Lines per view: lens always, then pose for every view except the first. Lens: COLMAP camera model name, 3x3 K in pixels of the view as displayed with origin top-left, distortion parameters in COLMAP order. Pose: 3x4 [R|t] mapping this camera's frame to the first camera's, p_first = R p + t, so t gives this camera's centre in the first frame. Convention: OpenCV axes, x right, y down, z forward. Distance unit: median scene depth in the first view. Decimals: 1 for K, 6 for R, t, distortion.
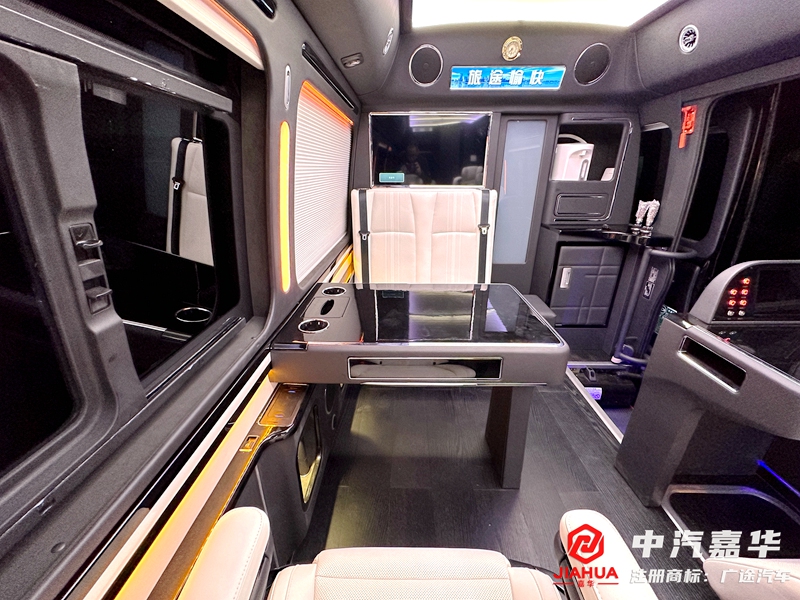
lens RADIAL K [[321.6, 0, 400.1], [0, 321.6, 299.7], [0, 0, 1]] dist [0.002205, 0.000575]
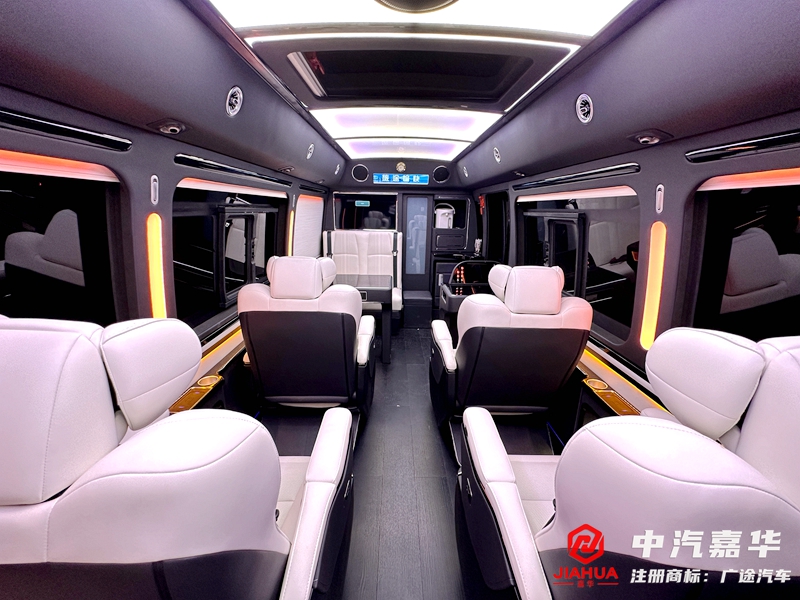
lens RADIAL K [[321.6, 0, 400.1], [0, 321.6, 300.4], [0, 0, 1]] dist [0.002205, 0.000575]
pose [[0.999477, 0.007666, 0.031400, 0.255467], [-0.004244, 0.994183, -0.107622, 0.272386], [-0.032042, 0.107433, 0.993696, -0.877273]]
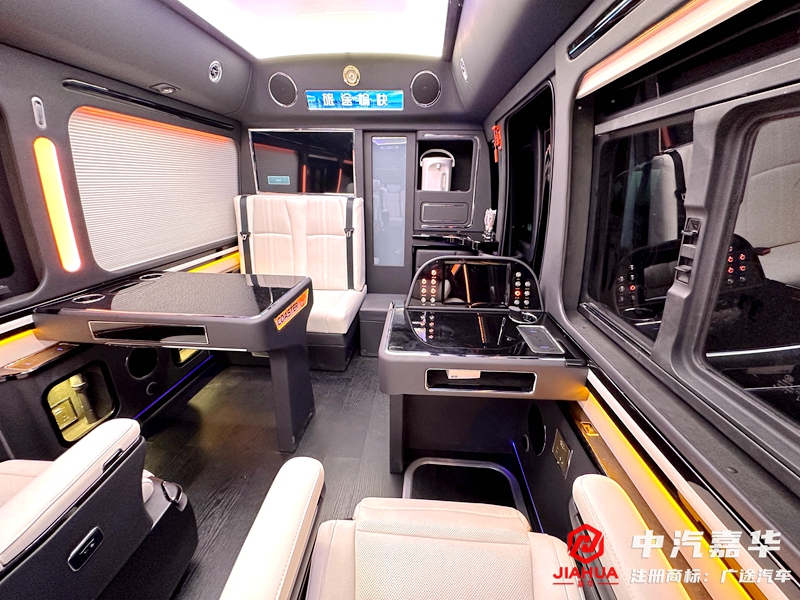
lens RADIAL K [[321.6, 0, 399.5], [0, 321.6, 299.8], [0, 0, 1]] dist [0.002205, 0.000575]
pose [[0.997866, 0.033678, -0.055933, 0.549520], [-0.035569, 0.998817, -0.033166, 0.046787], [0.054749, 0.035085, 0.997884, -0.098250]]
